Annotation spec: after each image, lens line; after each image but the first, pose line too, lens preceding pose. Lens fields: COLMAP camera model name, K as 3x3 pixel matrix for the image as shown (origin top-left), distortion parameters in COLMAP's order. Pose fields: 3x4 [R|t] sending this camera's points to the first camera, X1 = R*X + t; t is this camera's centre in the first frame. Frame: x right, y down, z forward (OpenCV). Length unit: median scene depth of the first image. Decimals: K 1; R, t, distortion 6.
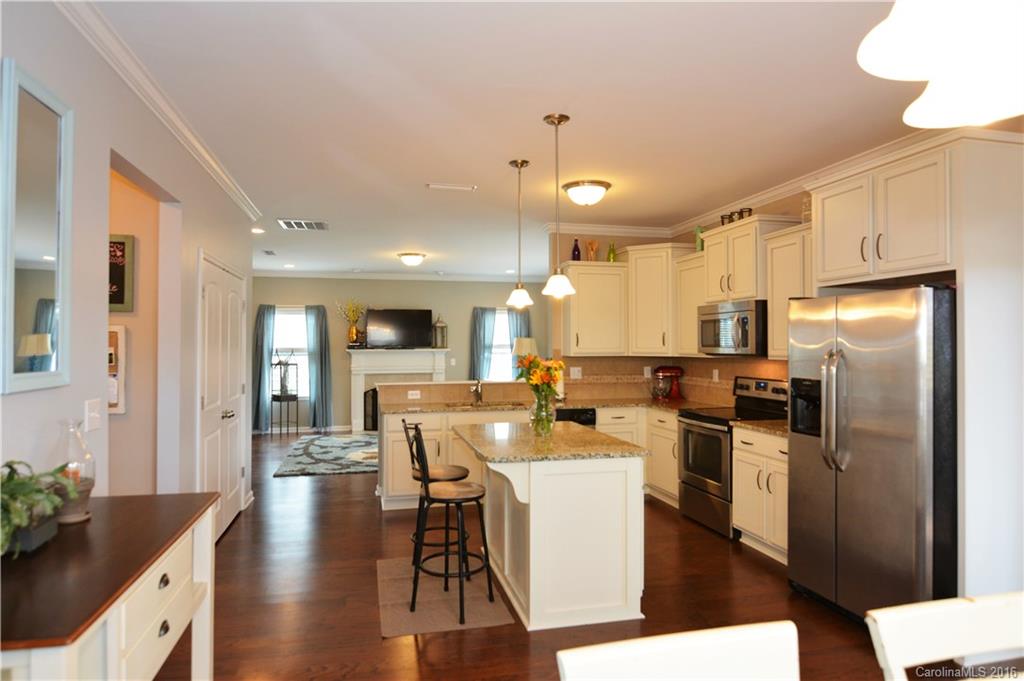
lens RADIAL K [[601.9, 0, 513.1], [0, 601.9, 337.6], [0, 0, 1]] dist [-0.008721, -0.013624]
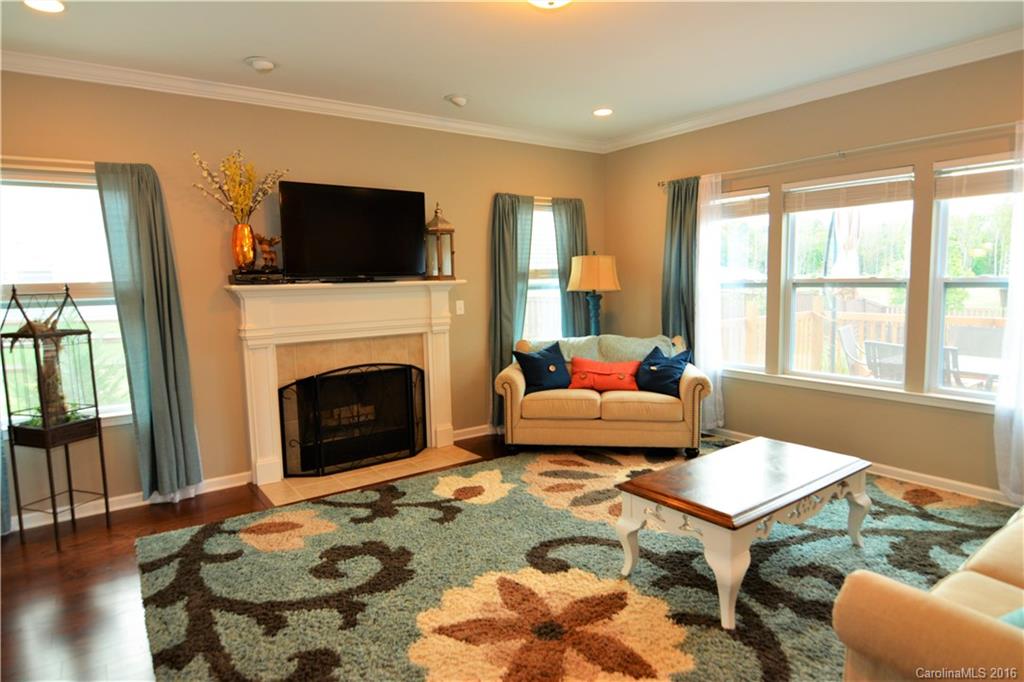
lens RADIAL K [[589.9, 0, 513.7], [0, 589.9, 341.4], [0, 0, 1]] dist [-0.011848, -0.002258]
pose [[0.926564, -0.055423, 0.372031, -0.525098], [0.011601, 0.992825, 0.119013, 0.026220], [-0.375957, -0.105957, 0.920559, 1.211257]]
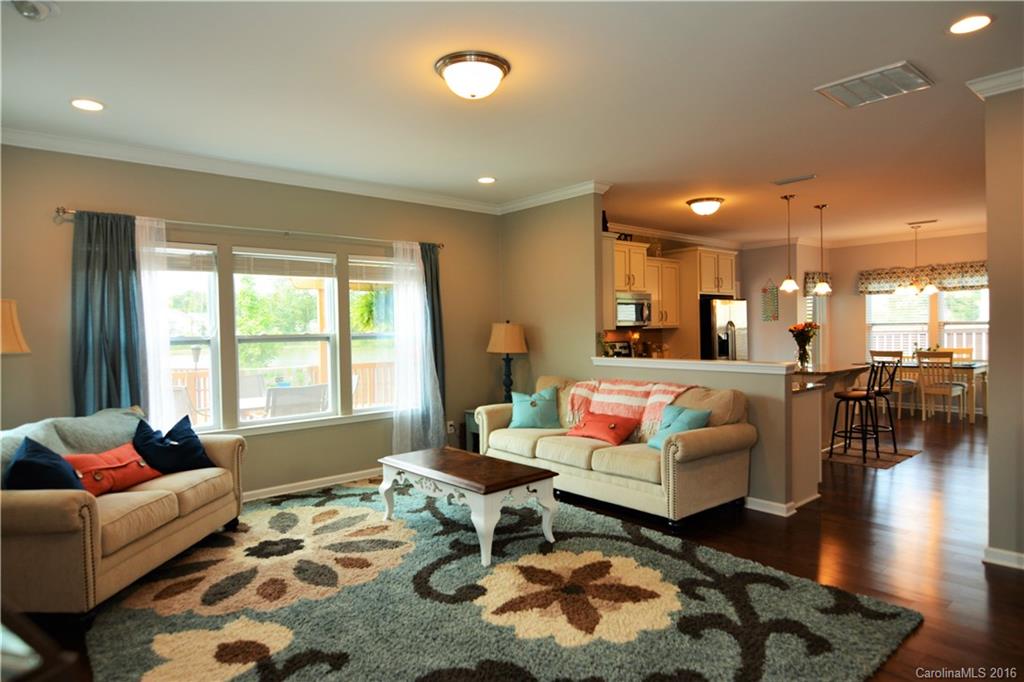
lens RADIAL K [[601.9, 0, 513.0], [0, 601.9, 338.5], [0, 0, 1]] dist [-0.008721, -0.013624]
pose [[-0.464518, -0.002926, 0.885559, -0.867947], [0.008500, 0.999934, 0.007762, 0.045012], [-0.885523, 0.011133, -0.464462, 1.966721]]
